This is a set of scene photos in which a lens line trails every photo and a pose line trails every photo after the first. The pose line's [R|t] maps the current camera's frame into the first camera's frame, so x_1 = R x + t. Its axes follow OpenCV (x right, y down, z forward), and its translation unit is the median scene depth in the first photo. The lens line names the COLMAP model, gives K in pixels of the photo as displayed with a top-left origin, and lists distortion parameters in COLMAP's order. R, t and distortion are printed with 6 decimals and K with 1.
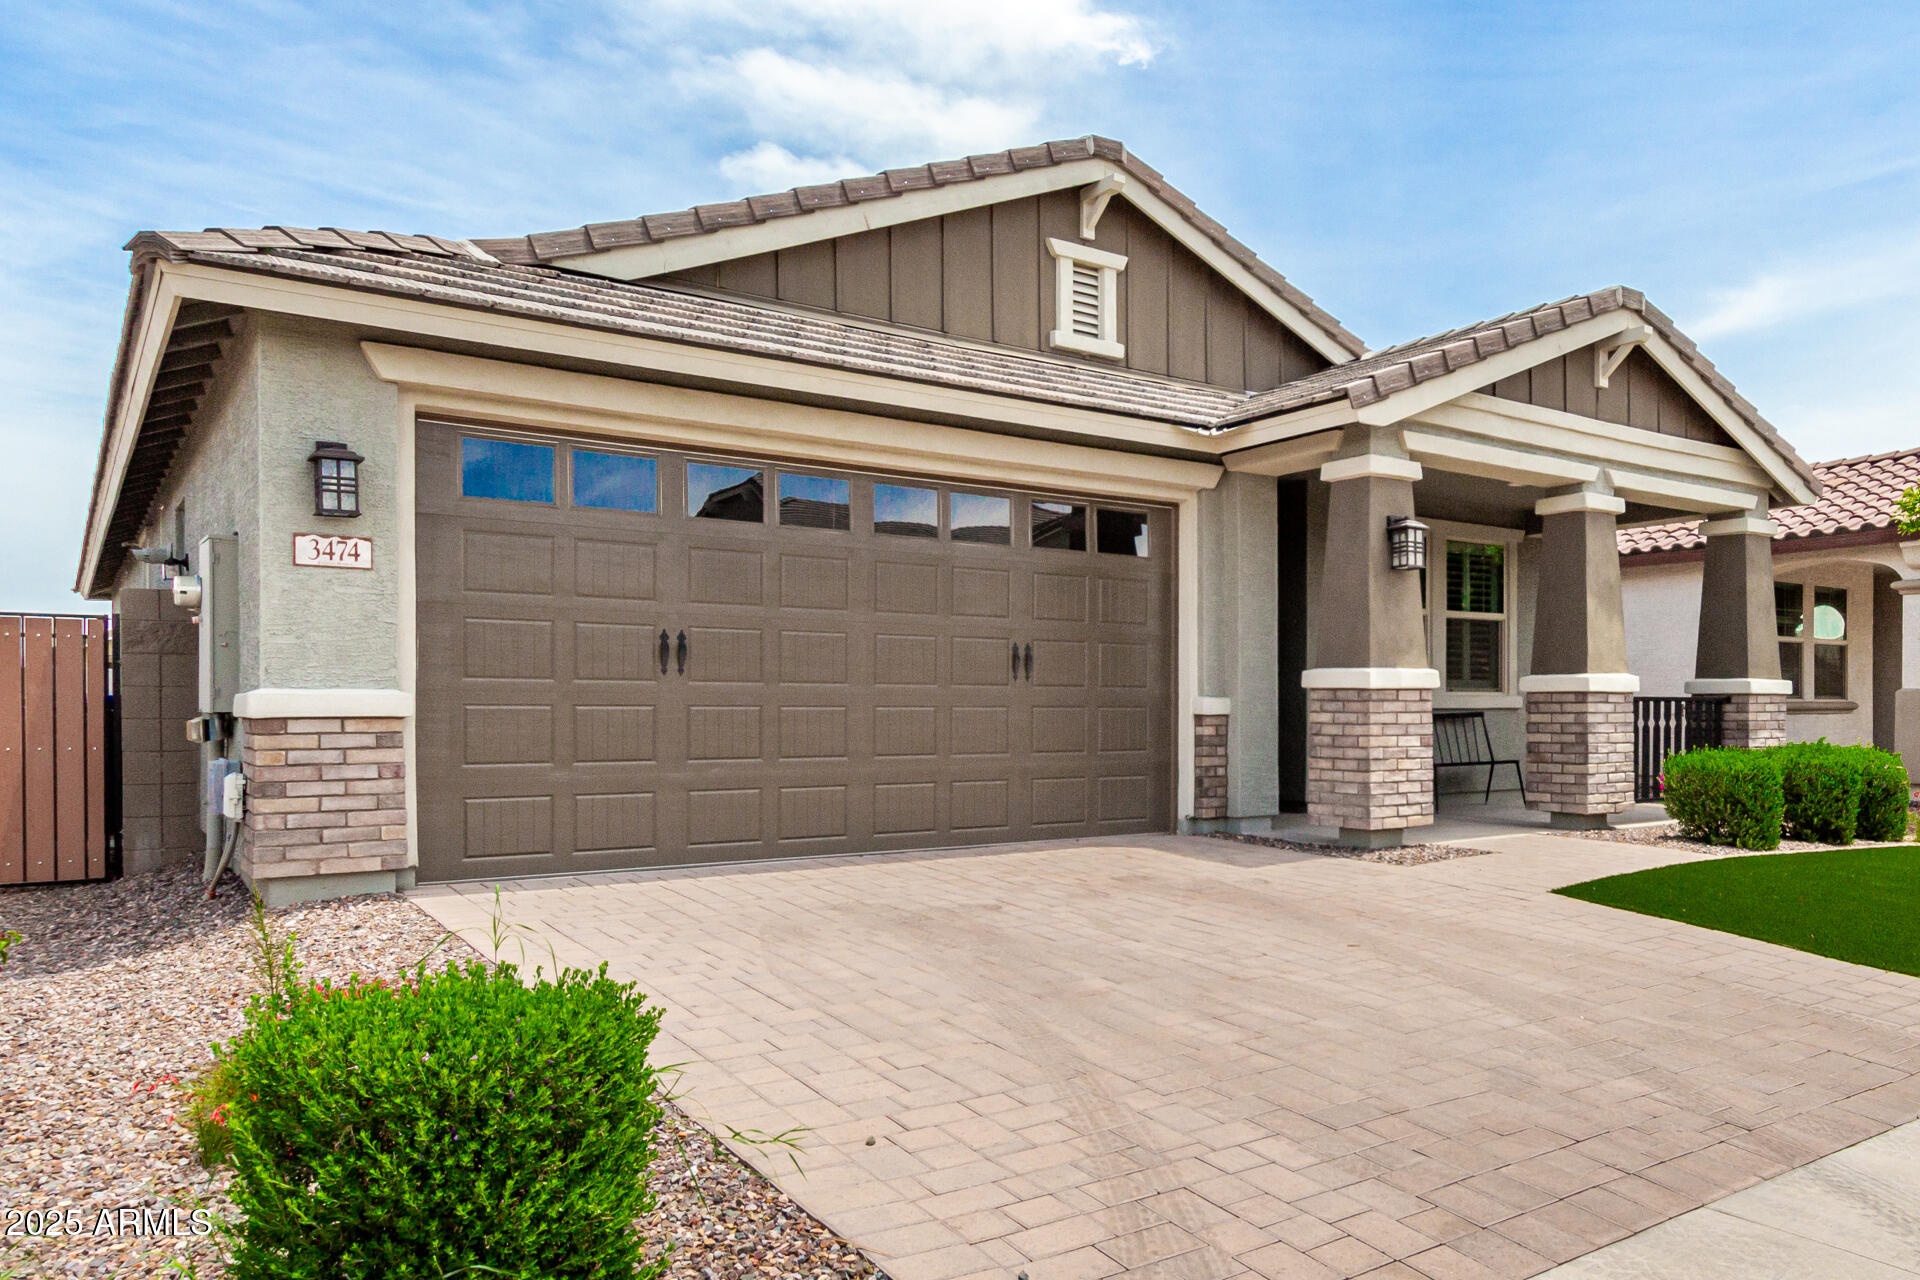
lens RADIAL K [[1555.9, 0, 960.4], [0, 1555.9, 719.9], [0, 0, 1]] dist [-0.009367, -0.009543]
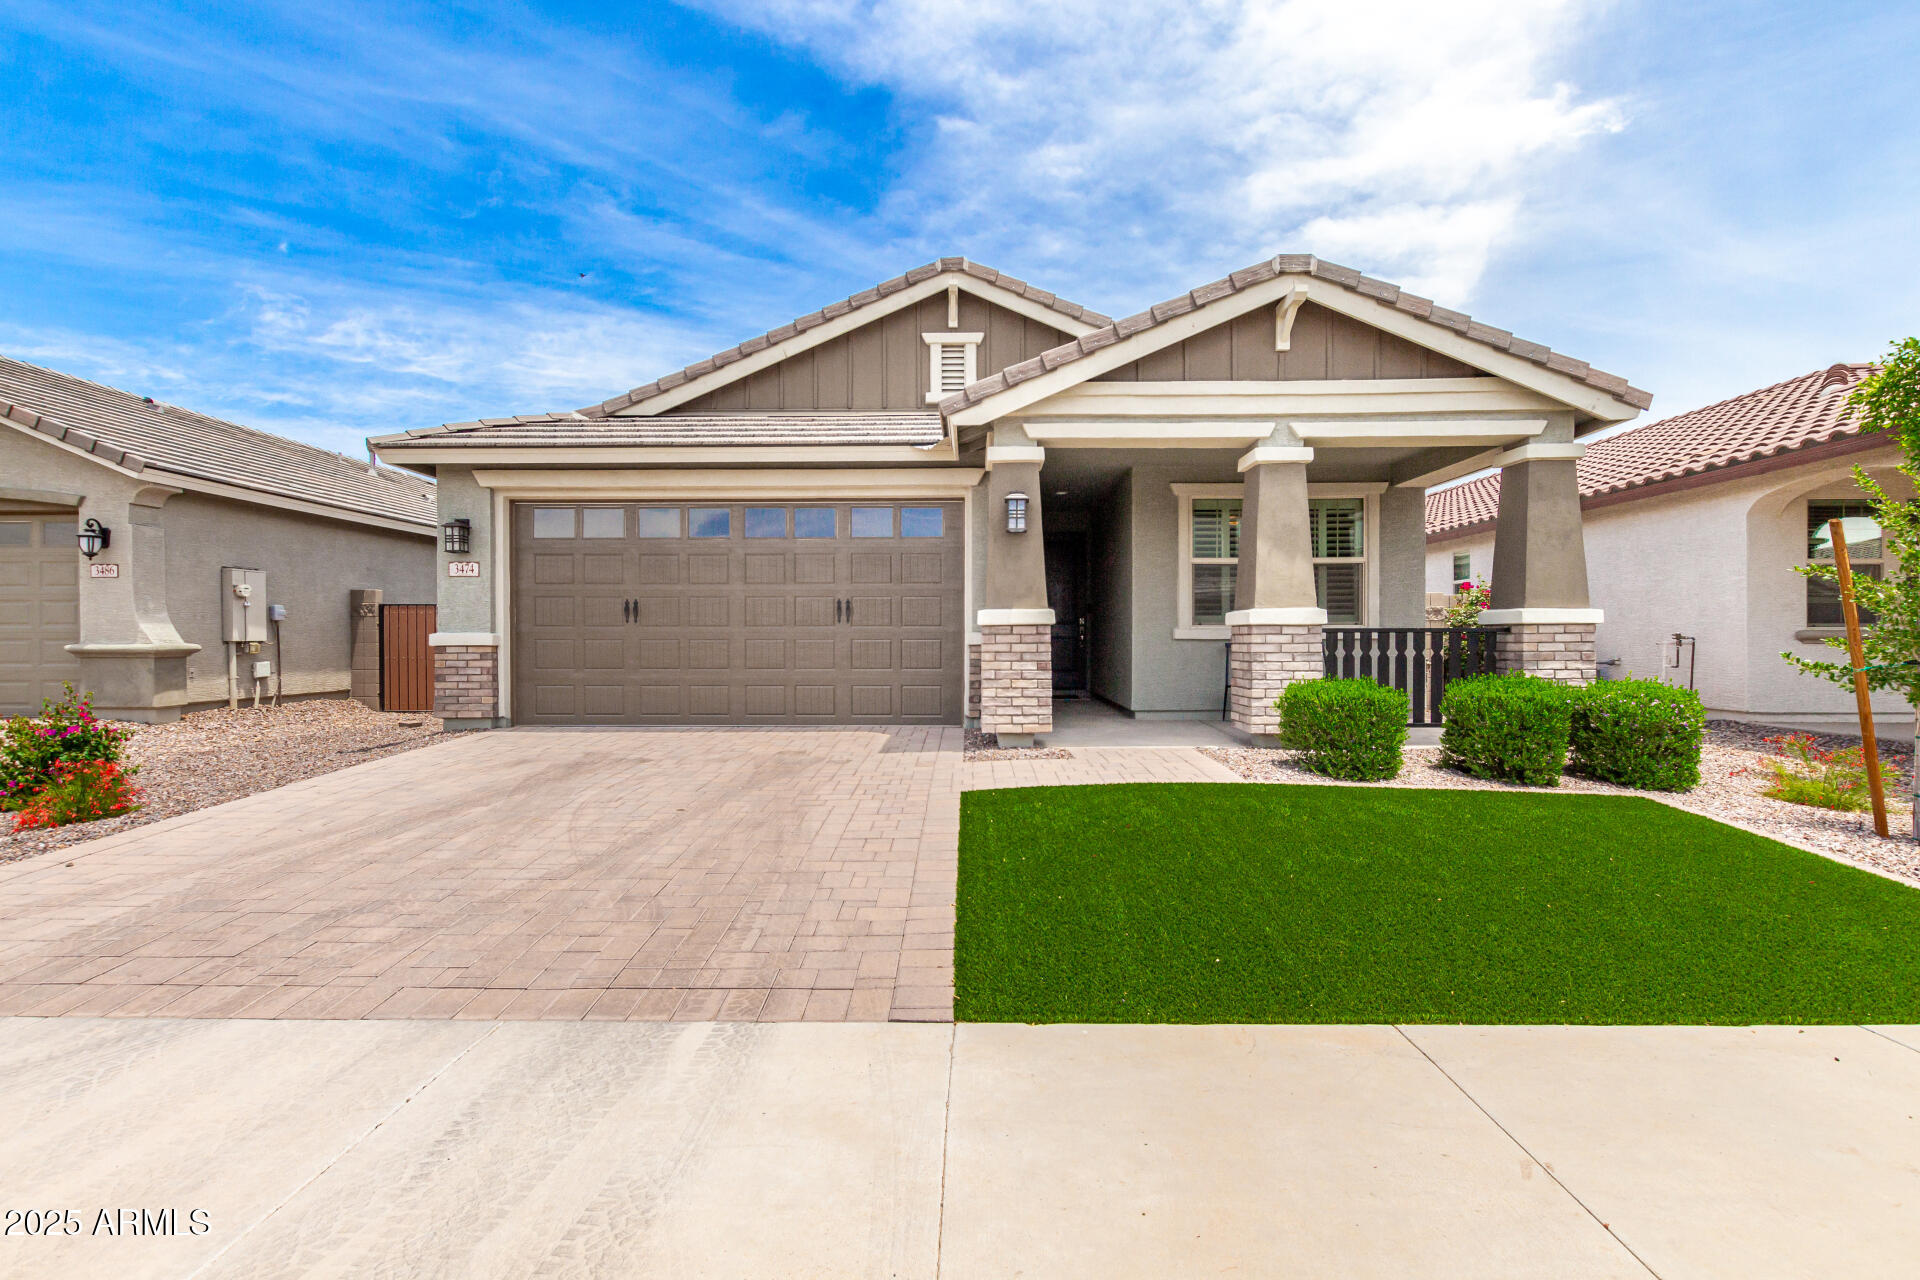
lens RADIAL K [[883.1, 0, 960.0], [0, 883.1, 640.0], [0, 0, 1]] dist [0.001694, -0.001507]
pose [[0.748830, -0.004172, -0.662749, 0.720631], [-0.003997, 0.999934, -0.010811, 0.000761], [0.662750, 0.010744, 0.748764, 0.412878]]
